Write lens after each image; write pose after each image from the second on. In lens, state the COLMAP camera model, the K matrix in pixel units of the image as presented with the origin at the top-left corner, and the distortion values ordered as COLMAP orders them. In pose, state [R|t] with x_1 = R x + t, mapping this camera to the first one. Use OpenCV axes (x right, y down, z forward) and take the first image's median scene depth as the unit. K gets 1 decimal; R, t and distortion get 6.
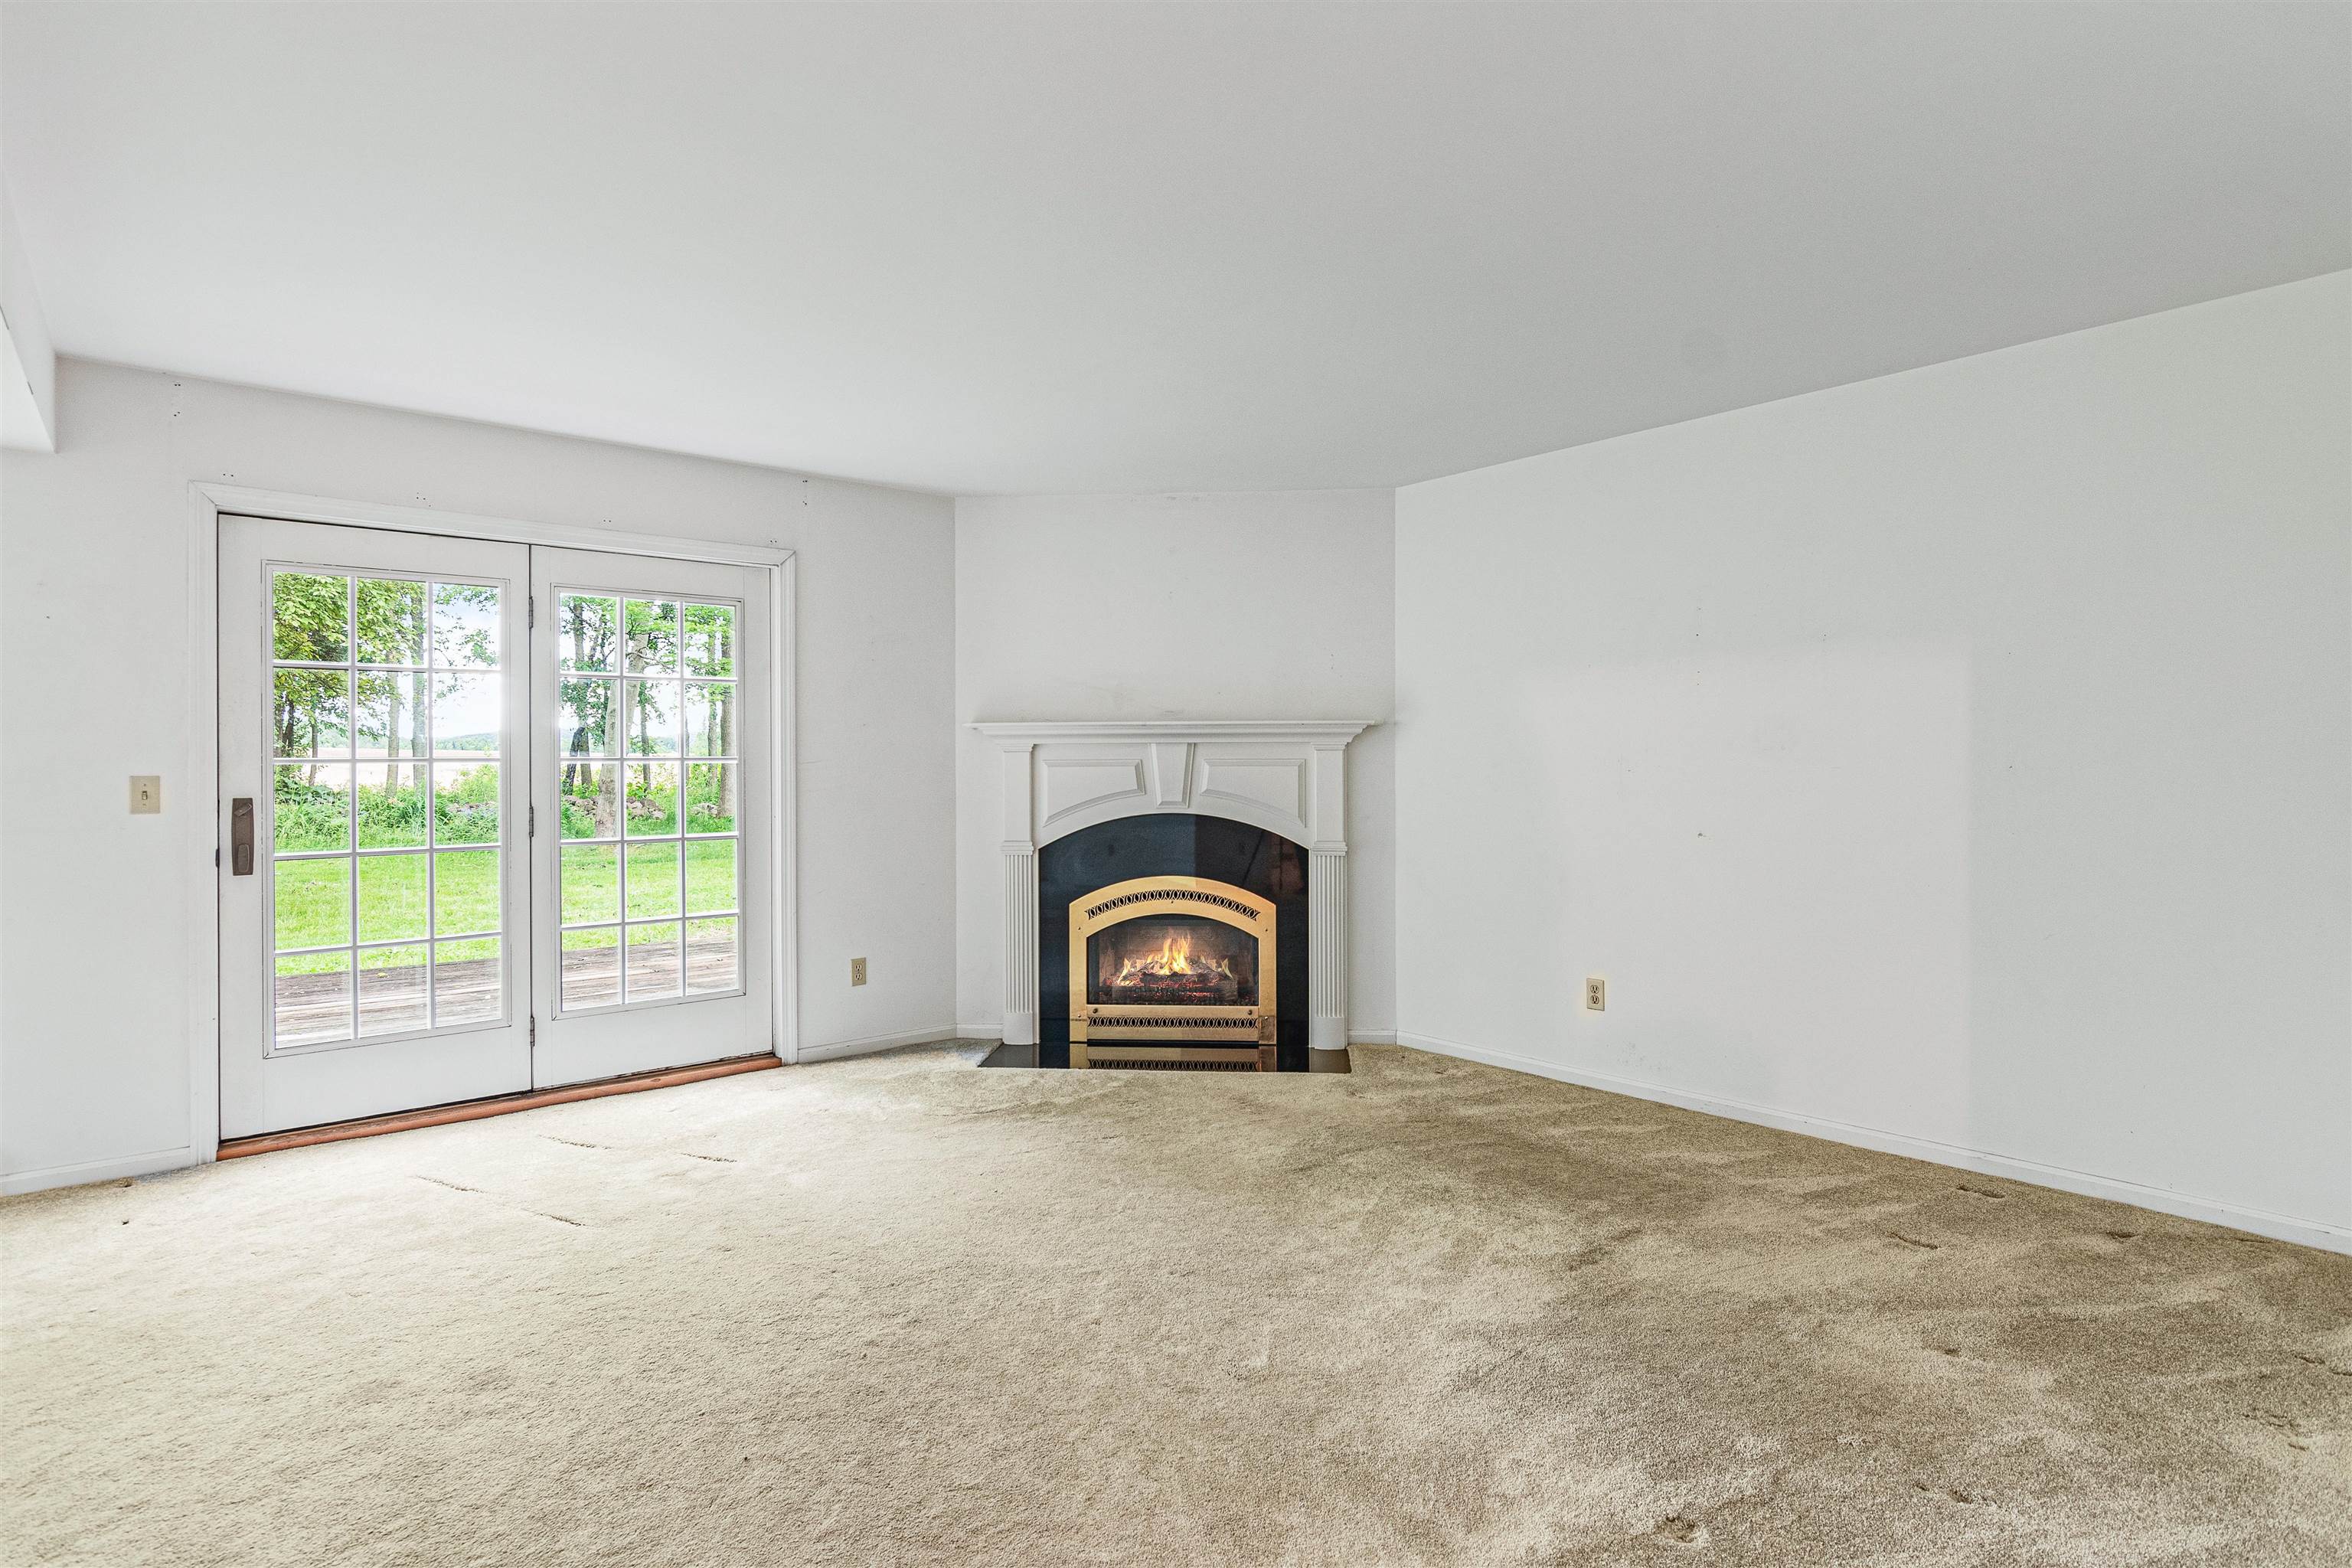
lens RADIAL K [[1194.0, 0, 1180.5], [0, 1194.0, 753.5], [0, 0, 1]] dist [-0.002282, -0.001363]
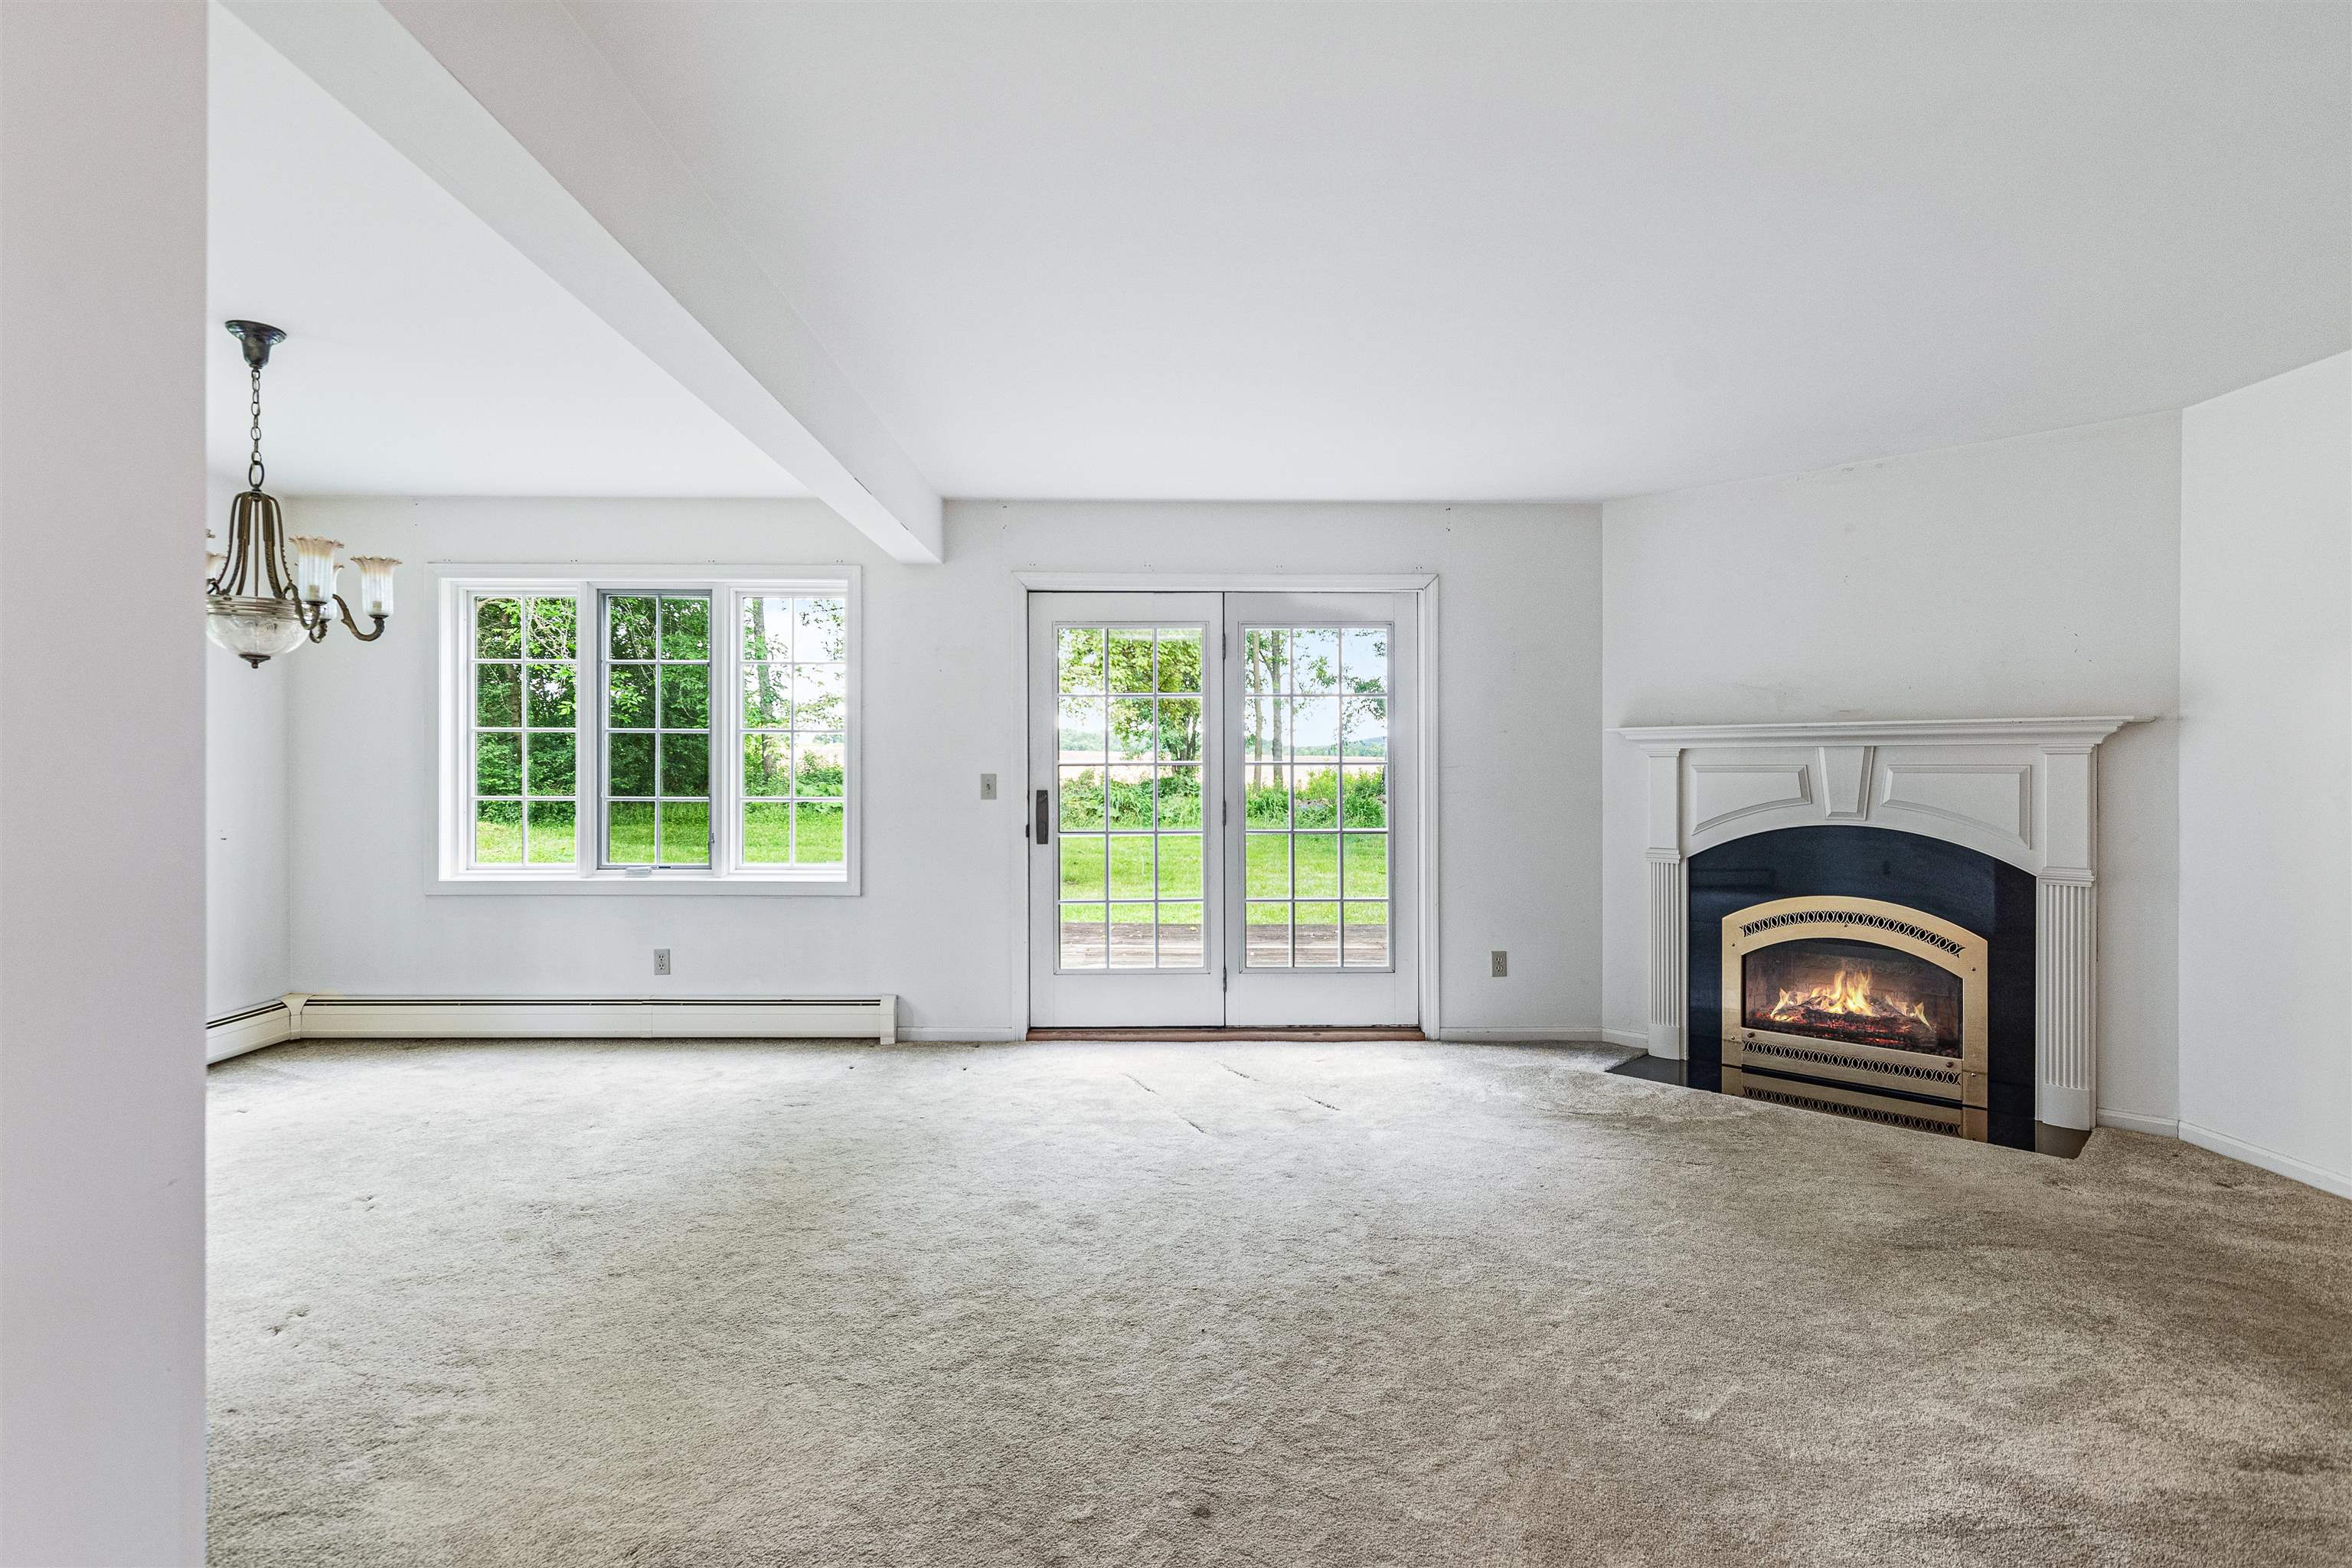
lens RADIAL K [[1144.6, 0, 1172.0], [0, 1144.6, 769.6], [0, 0, 1]] dist [-0.000279, 0.001348]
pose [[0.774739, 0.005495, -0.632257, 0.170502], [0.000767, 0.999953, 0.009629, -0.000119], [0.632280, -0.007945, 0.774699, 0.031765]]
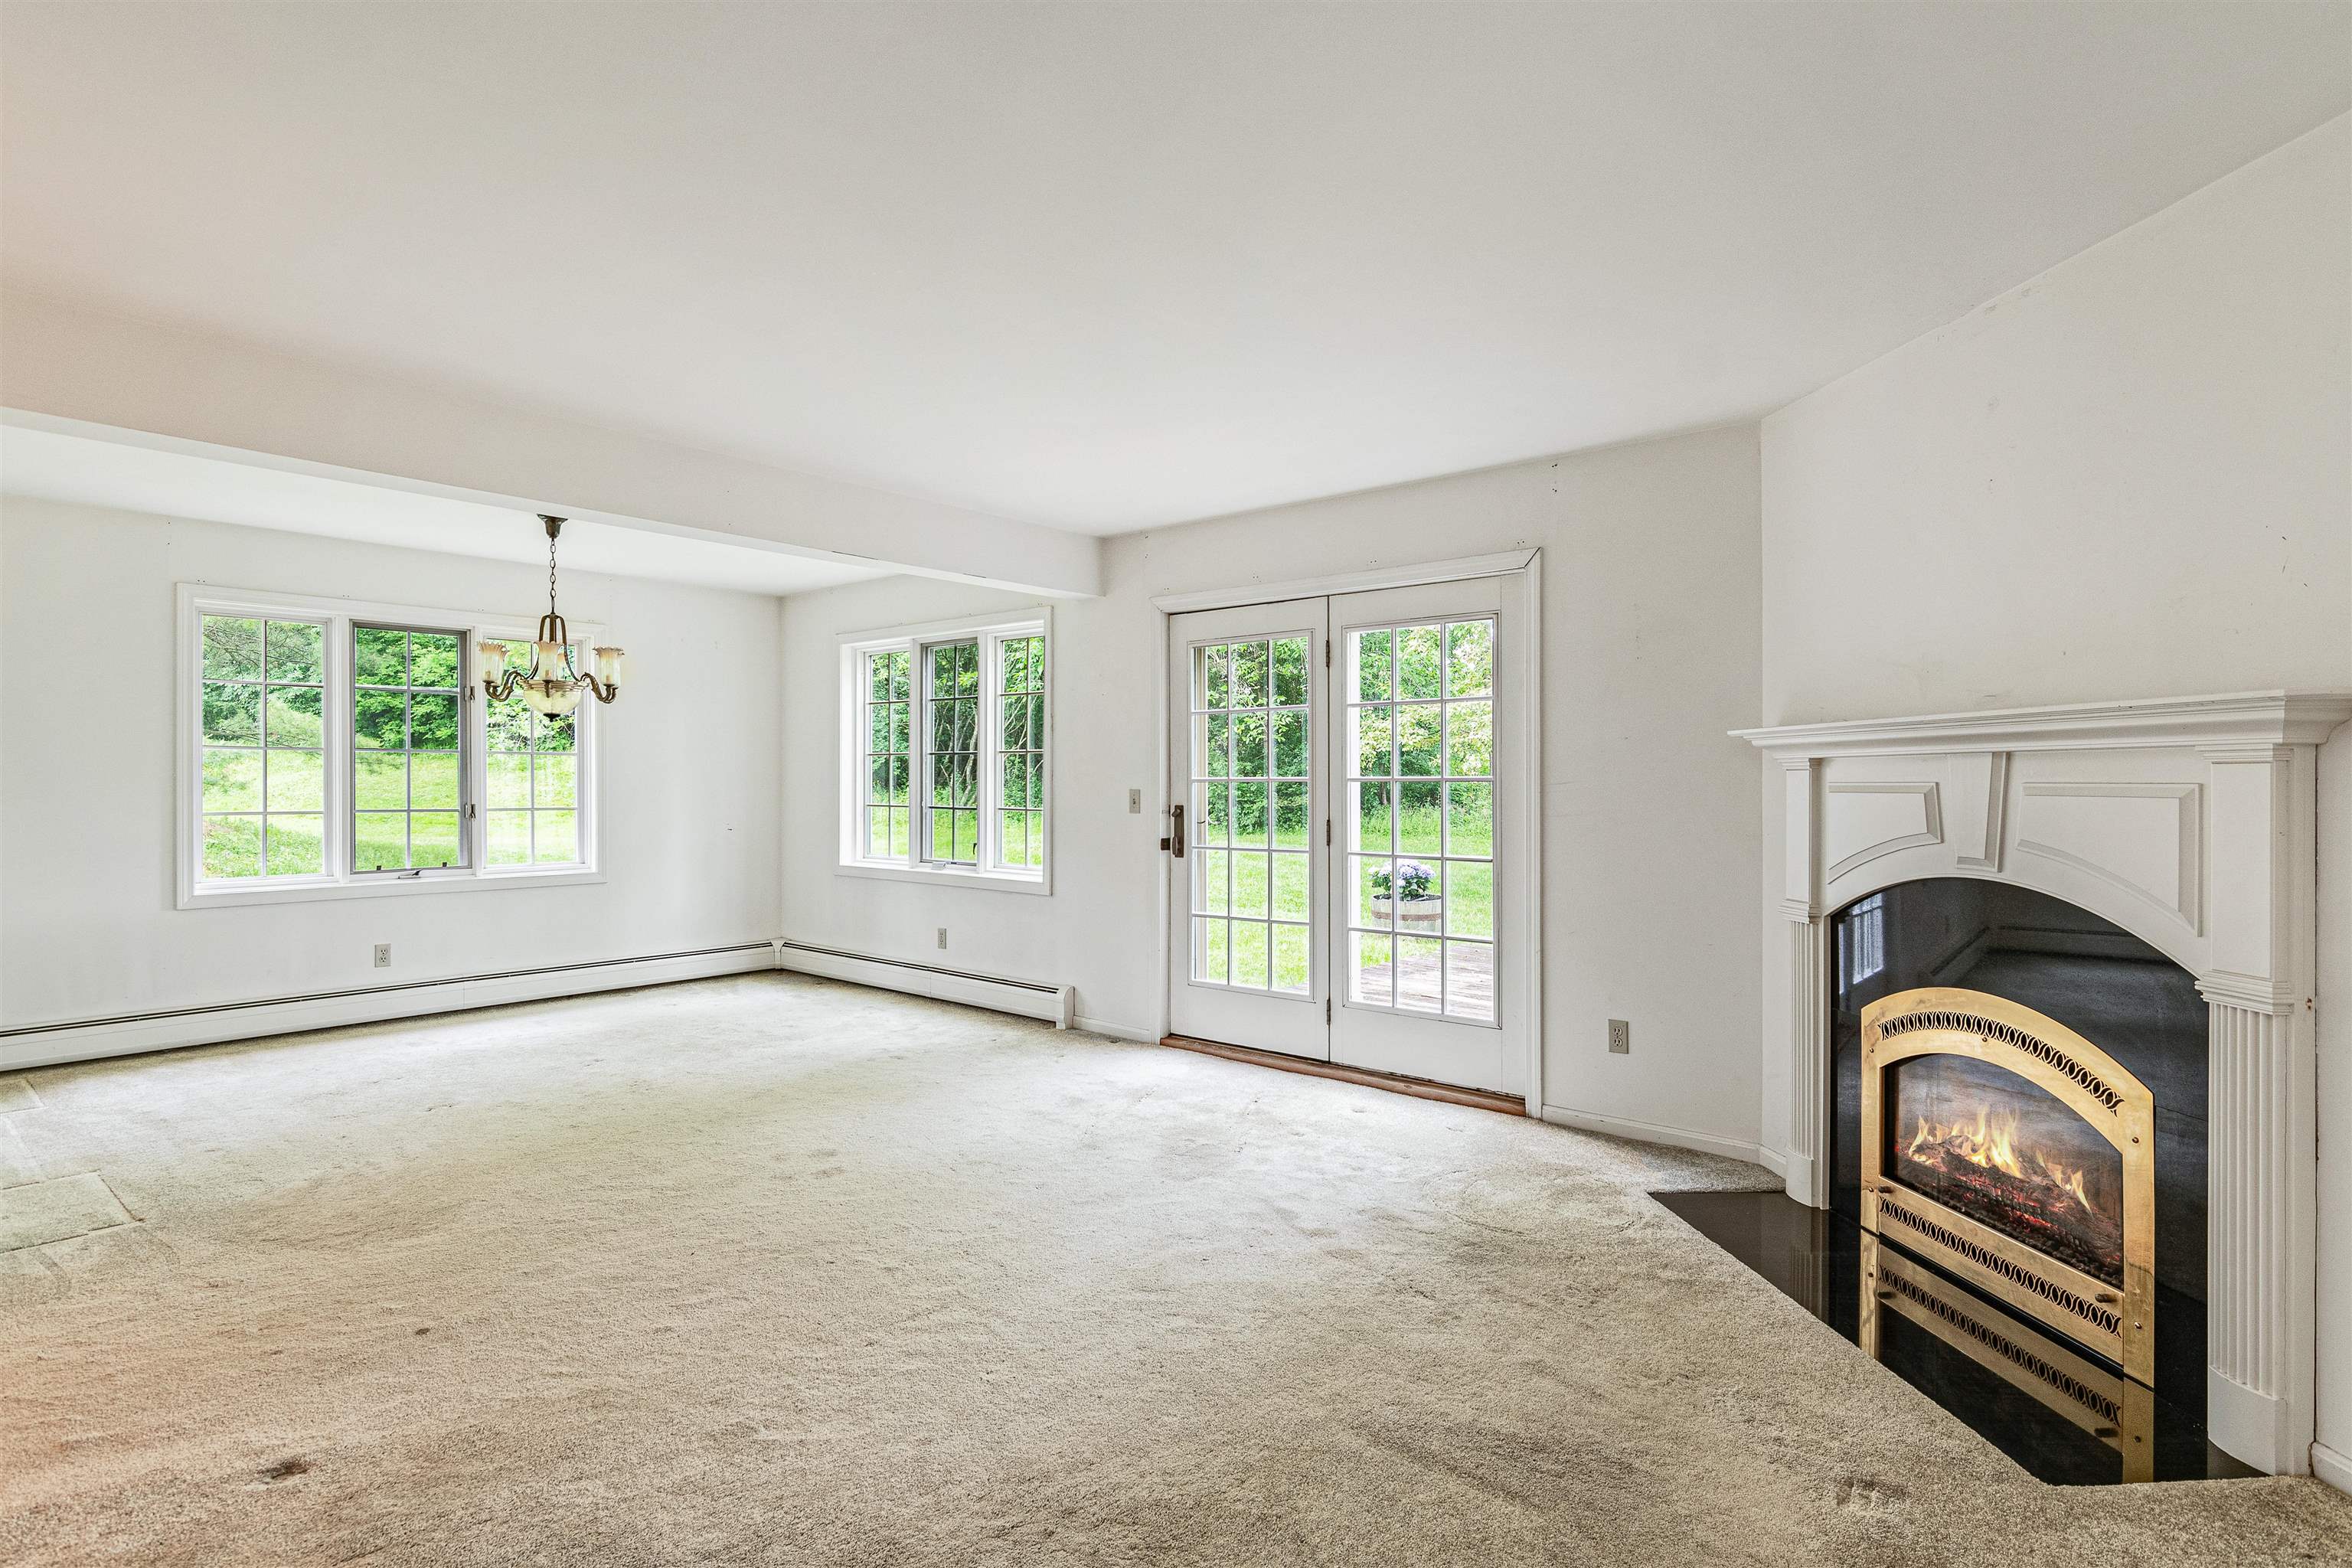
lens RADIAL K [[1194.0, 0, 1176.9], [0, 1194.0, 773.6], [0, 0, 1]] dist [-0.002282, -0.001363]
pose [[0.161173, -0.001104, -0.986926, 0.573452], [0.005054, 0.999987, -0.000293, -0.000900], [0.986913, -0.004941, 0.161176, 0.650035]]
